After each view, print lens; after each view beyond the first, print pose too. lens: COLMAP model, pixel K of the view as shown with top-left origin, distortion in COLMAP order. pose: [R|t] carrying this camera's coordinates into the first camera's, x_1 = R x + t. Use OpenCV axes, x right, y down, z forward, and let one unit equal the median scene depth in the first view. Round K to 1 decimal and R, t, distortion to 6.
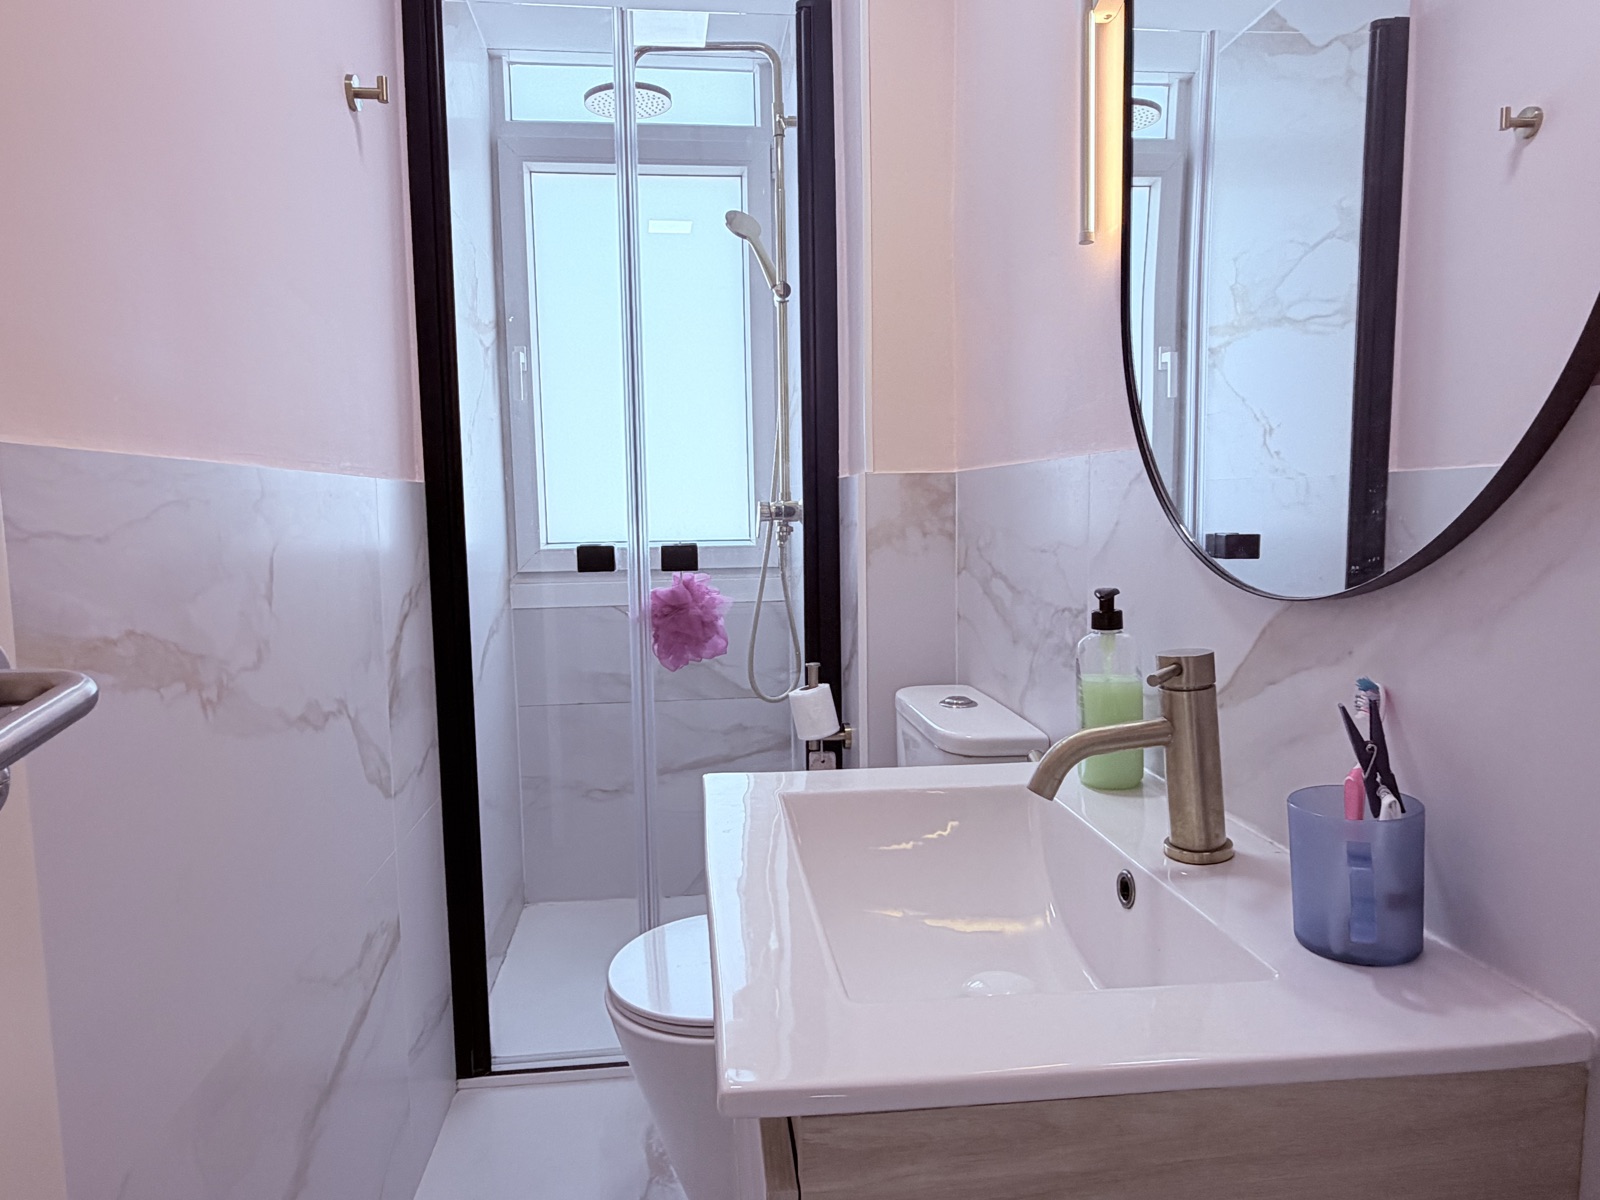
lens RADIAL K [[1013.2, 0, 797.4], [0, 1013.2, 595.4], [0, 0, 1]] dist [0.015428, -0.006412]
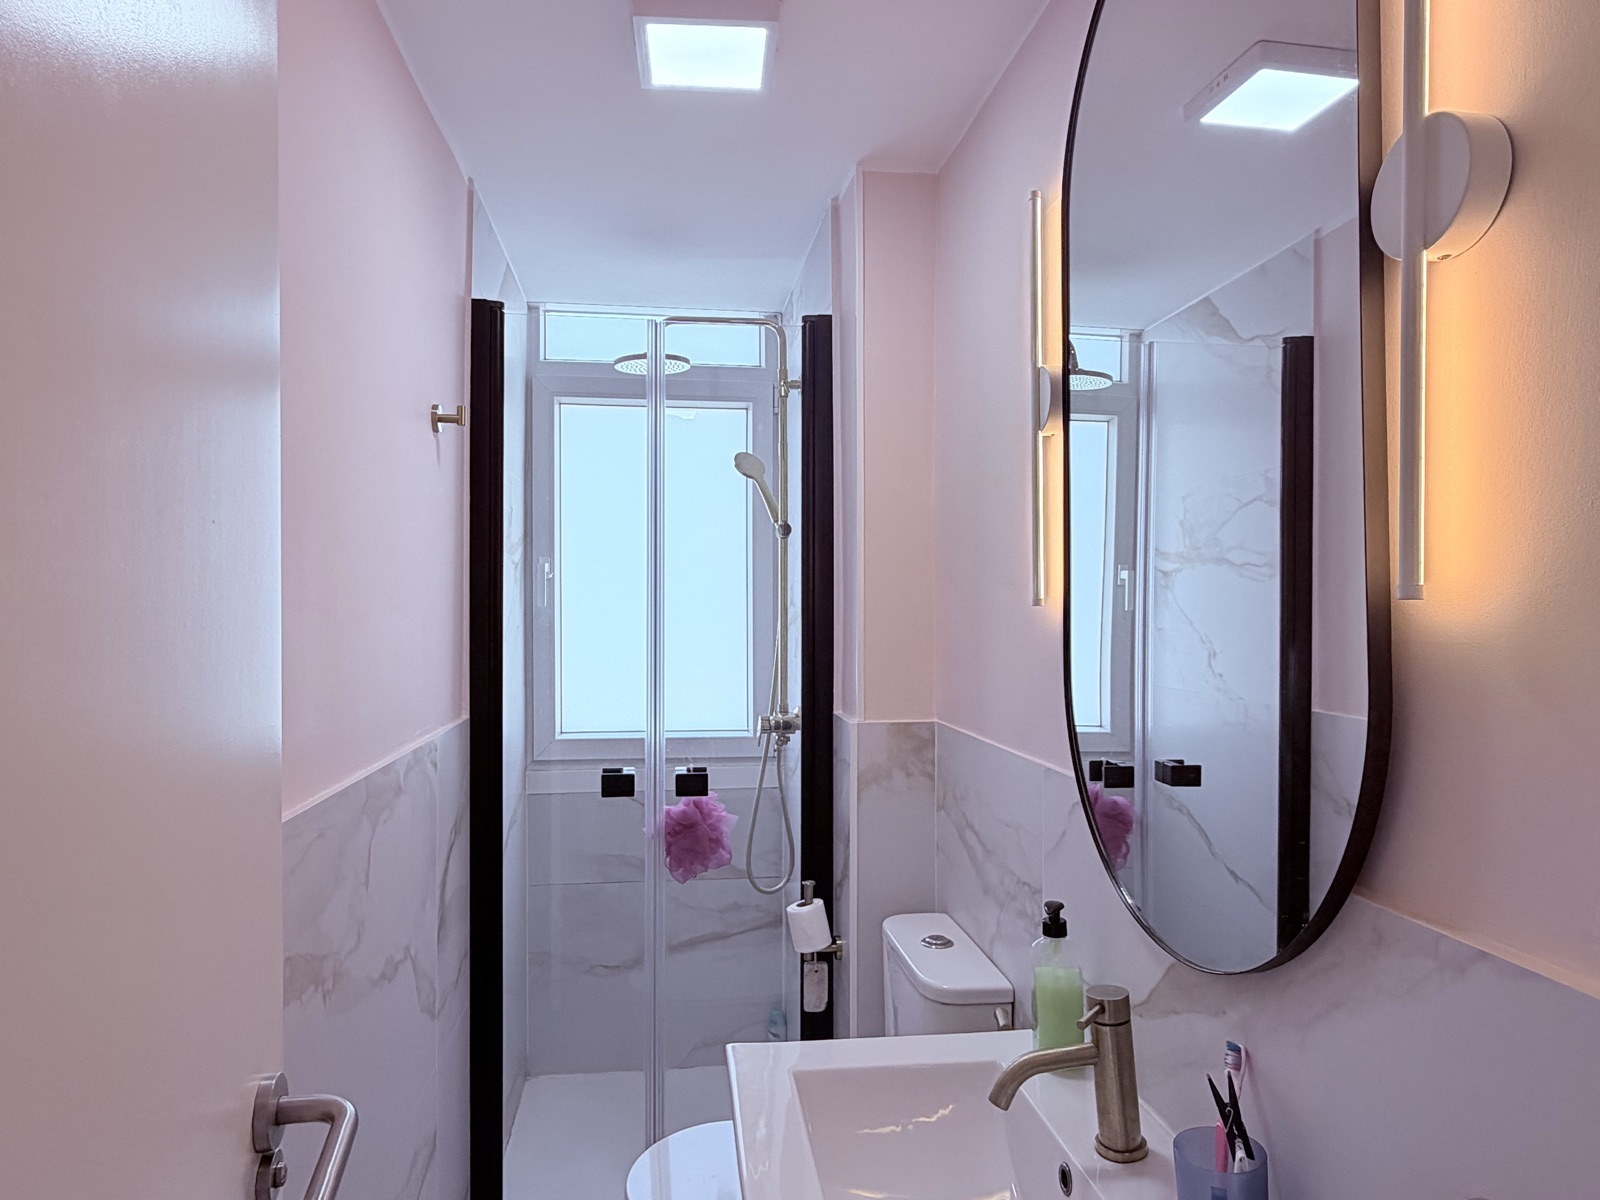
lens RADIAL K [[1013.2, 0, 802.2], [0, 1013.2, 606.1], [0, 0, 1]] dist [0.015428, -0.006412]
pose [[0.999642, 0.016453, 0.021102, -0.020295], [-0.014490, 0.995837, -0.089993, -0.133210], [-0.022495, 0.089655, 0.995719, -0.144148]]
